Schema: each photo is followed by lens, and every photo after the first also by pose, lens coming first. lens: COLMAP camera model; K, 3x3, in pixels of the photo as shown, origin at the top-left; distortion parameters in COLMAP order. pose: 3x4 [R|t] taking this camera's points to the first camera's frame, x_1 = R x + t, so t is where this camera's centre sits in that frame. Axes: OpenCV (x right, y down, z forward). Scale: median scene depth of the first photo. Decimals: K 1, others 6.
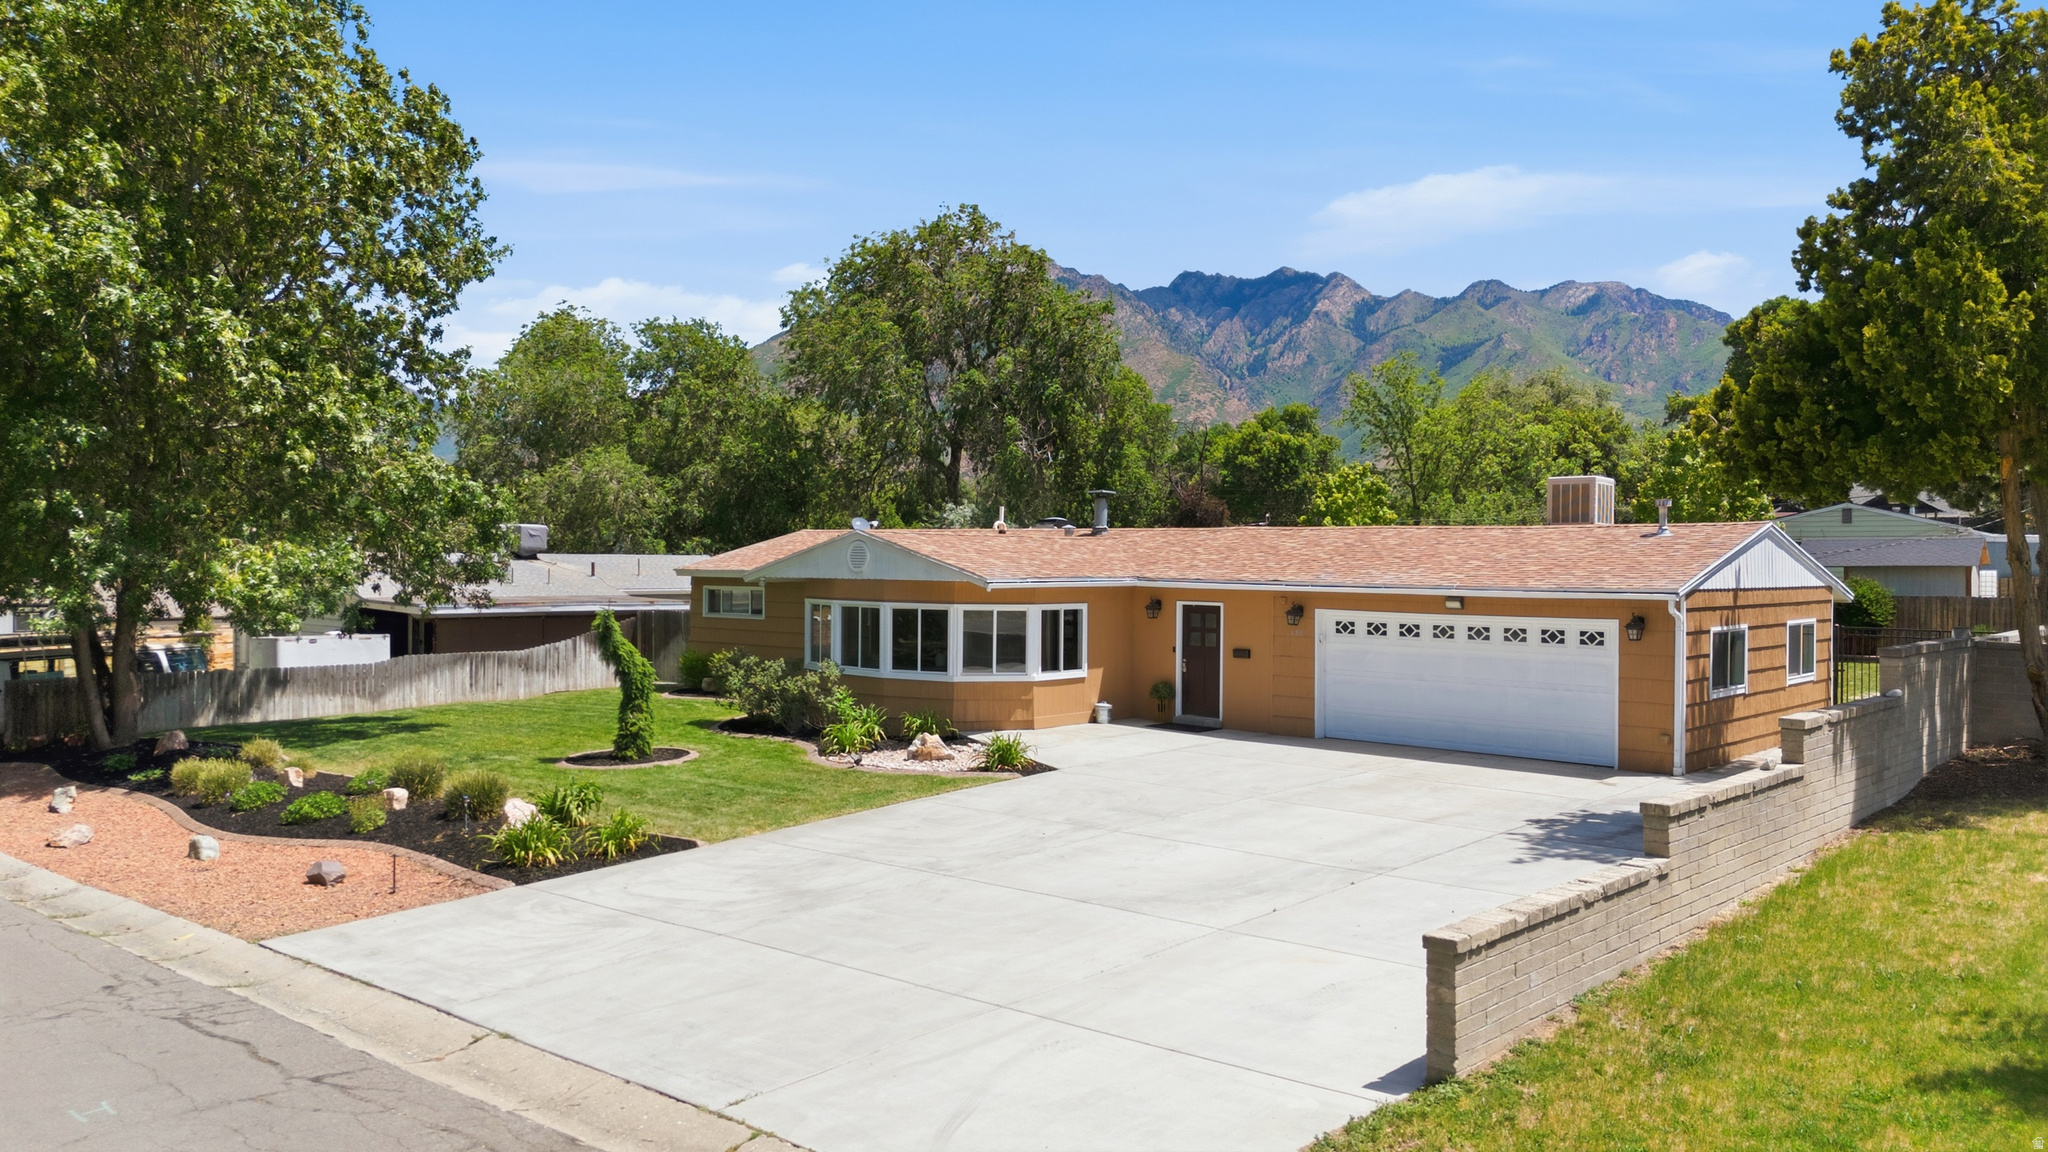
lens RADIAL K [[1484.9, 0, 1025.5], [0, 1484.9, 575.7], [0, 0, 1]] dist [0.066174, -0.052126]
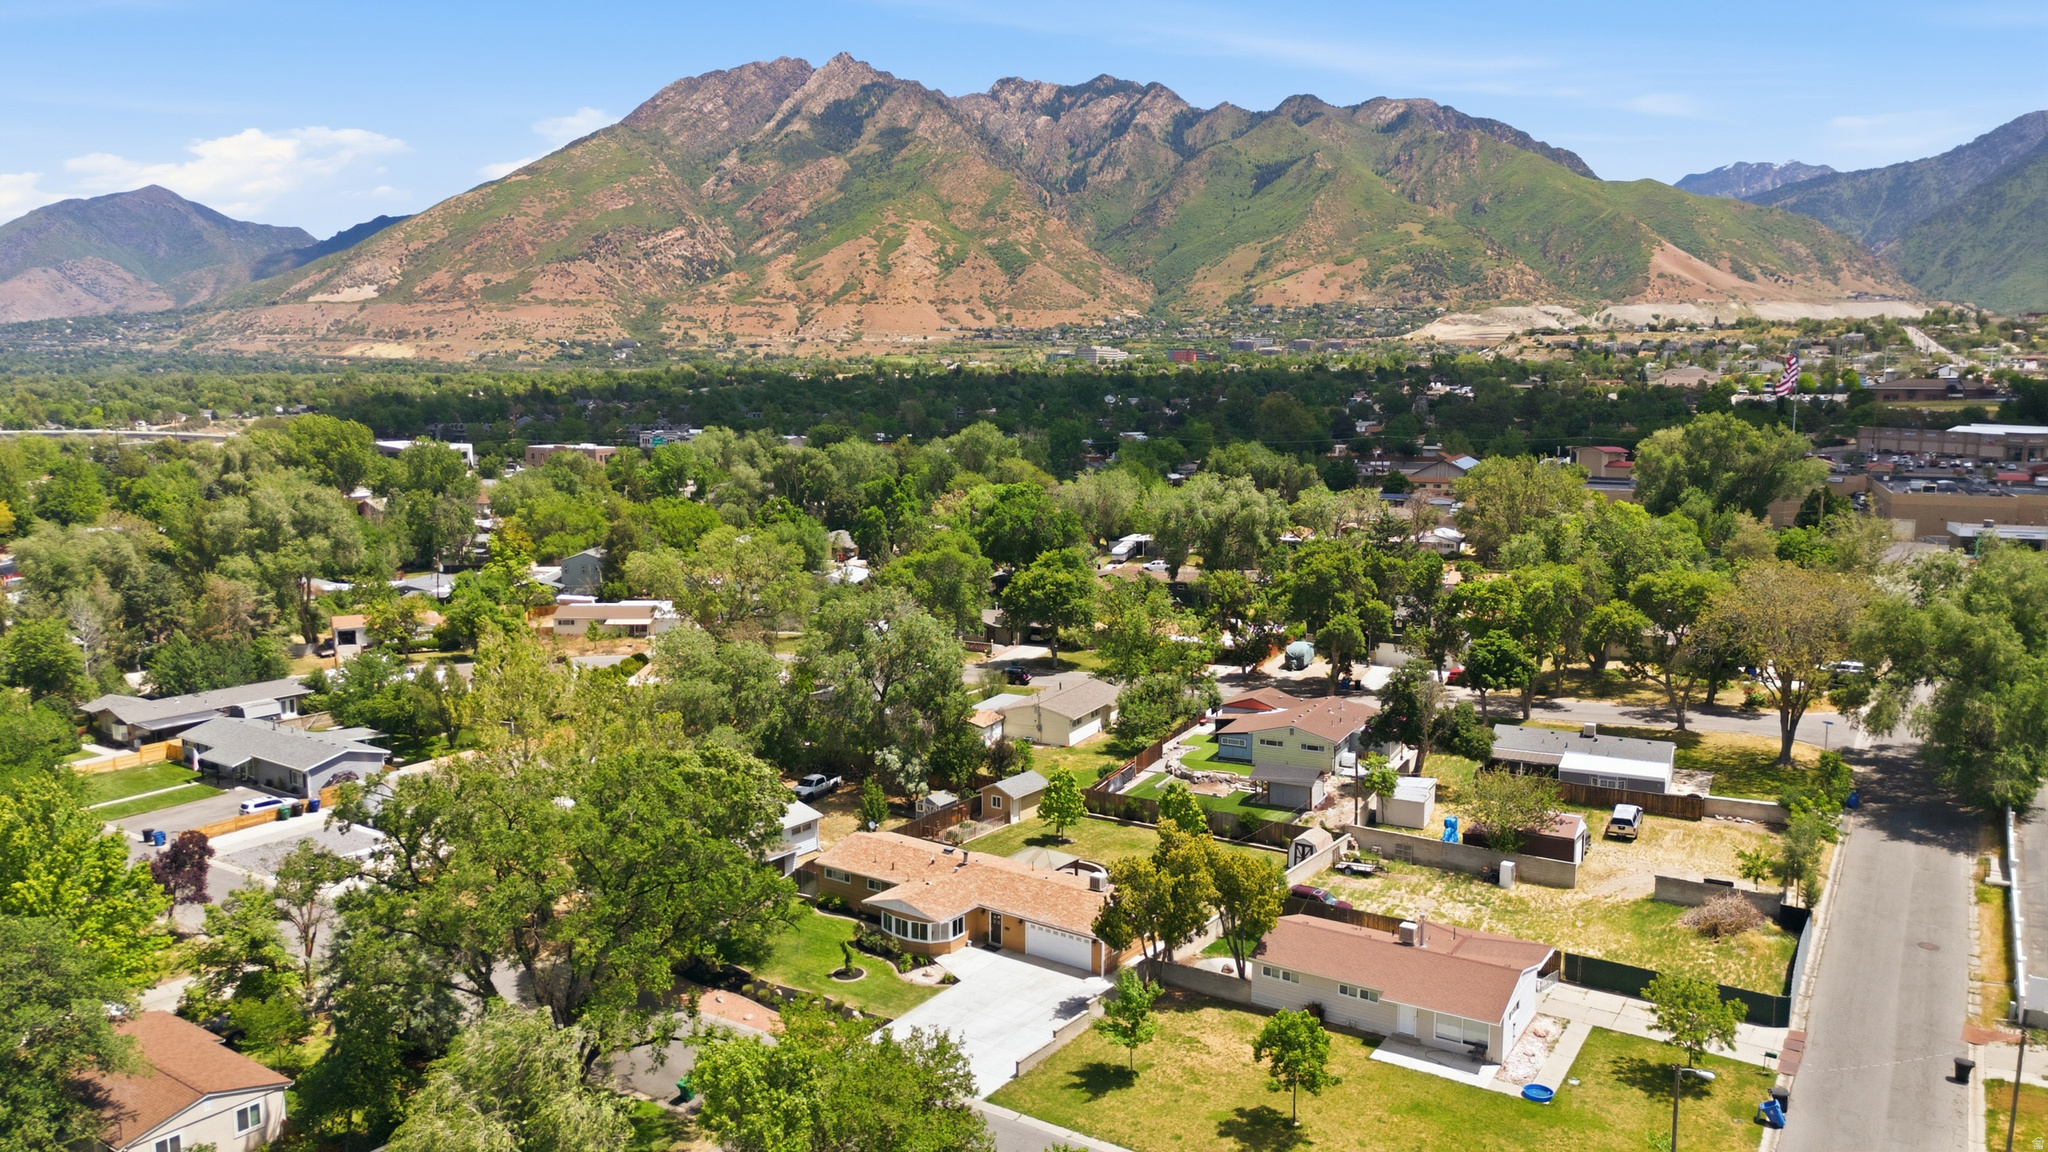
lens RADIAL K [[1484.9, 0, 1020.7], [0, 1484.9, 576.2], [0, 0, 1]] dist [0.066174, -0.052126]
pose [[0.993240, -0.020881, 0.114189, -0.180013], [0.006347, 0.991986, 0.126191, -1.030801], [-0.115909, -0.124613, 0.985412, -2.037805]]
